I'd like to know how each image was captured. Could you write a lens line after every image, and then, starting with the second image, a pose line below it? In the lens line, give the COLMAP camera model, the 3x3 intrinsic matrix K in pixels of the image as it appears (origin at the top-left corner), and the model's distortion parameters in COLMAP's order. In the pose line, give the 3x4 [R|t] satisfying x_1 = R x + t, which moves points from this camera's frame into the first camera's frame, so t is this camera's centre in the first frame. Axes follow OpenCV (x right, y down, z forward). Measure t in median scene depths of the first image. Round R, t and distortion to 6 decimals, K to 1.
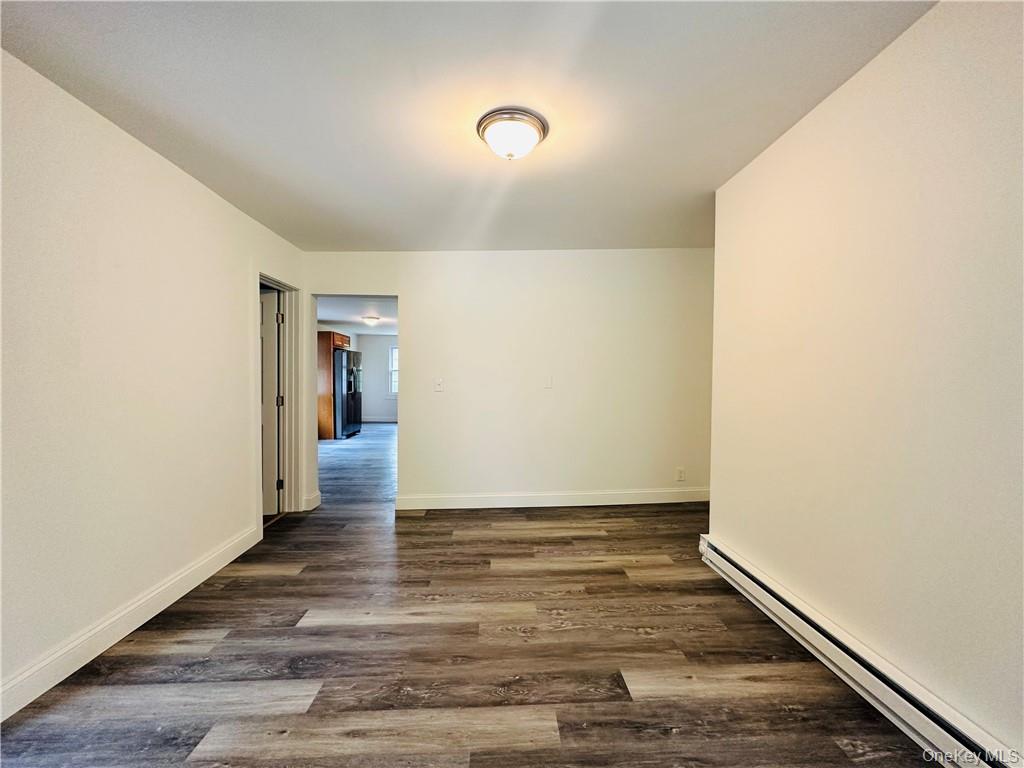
lens RADIAL K [[408.0, 0, 508.6], [0, 408.0, 385.3], [0, 0, 1]] dist [-0.003552, 0.000836]
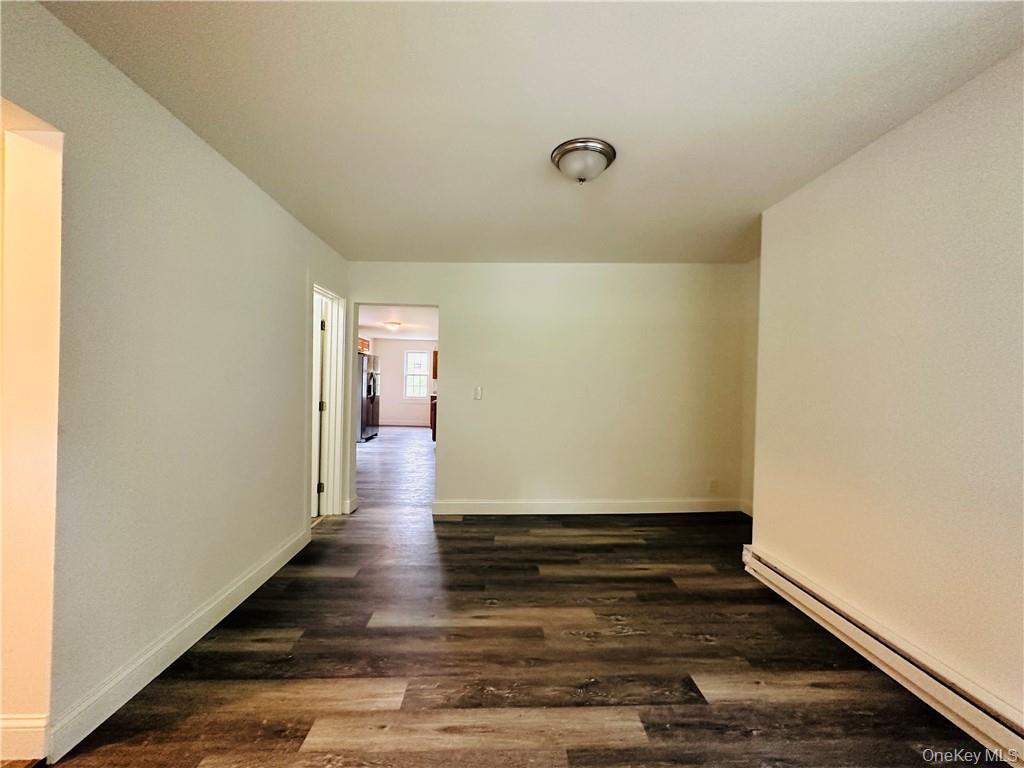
lens RADIAL K [[408.0, 0, 508.3], [0, 408.0, 382.0], [0, 0, 1]] dist [-0.003552, 0.000836]
pose [[0.999850, 0.016869, -0.003982, -0.172360], [-0.016940, 0.999681, -0.018753, -0.020452], [0.003664, 0.018818, 0.999816, -0.051545]]
